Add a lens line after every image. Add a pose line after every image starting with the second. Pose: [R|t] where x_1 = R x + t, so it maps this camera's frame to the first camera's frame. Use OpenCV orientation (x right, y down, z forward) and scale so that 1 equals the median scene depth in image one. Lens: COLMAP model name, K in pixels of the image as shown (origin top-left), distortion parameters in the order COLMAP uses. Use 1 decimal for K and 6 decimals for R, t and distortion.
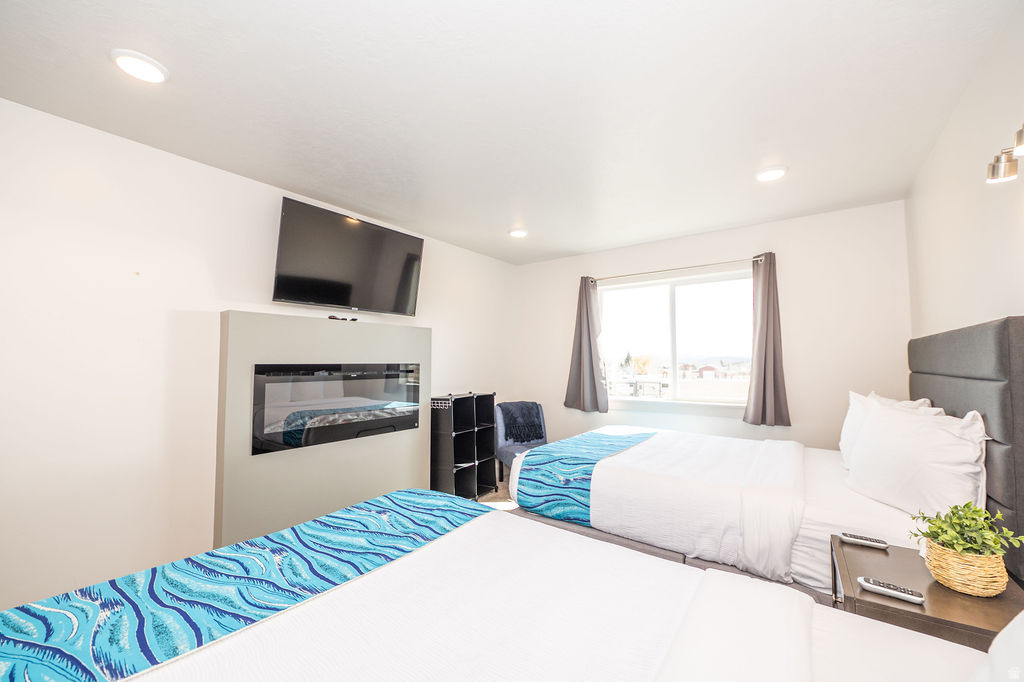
lens RADIAL K [[409.0, 0, 514.7], [0, 409.0, 338.0], [0, 0, 1]] dist [-0.008646, -0.000327]
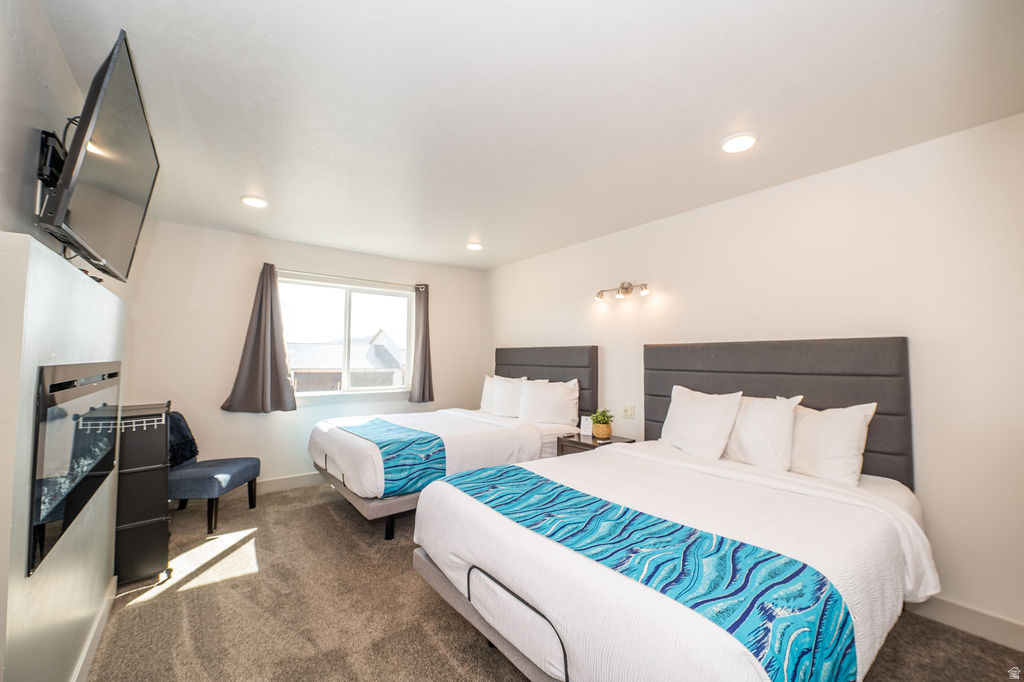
lens RADIAL K [[401.0, 0, 518.8], [0, 401.0, 339.3], [0, 0, 1]] dist [-0.010553, -0.000110]
pose [[0.256467, 0.048720, 0.965324, -0.924460], [-0.063918, 0.997398, -0.033357, 0.019810], [-0.964437, -0.053147, 0.258914, 0.413971]]
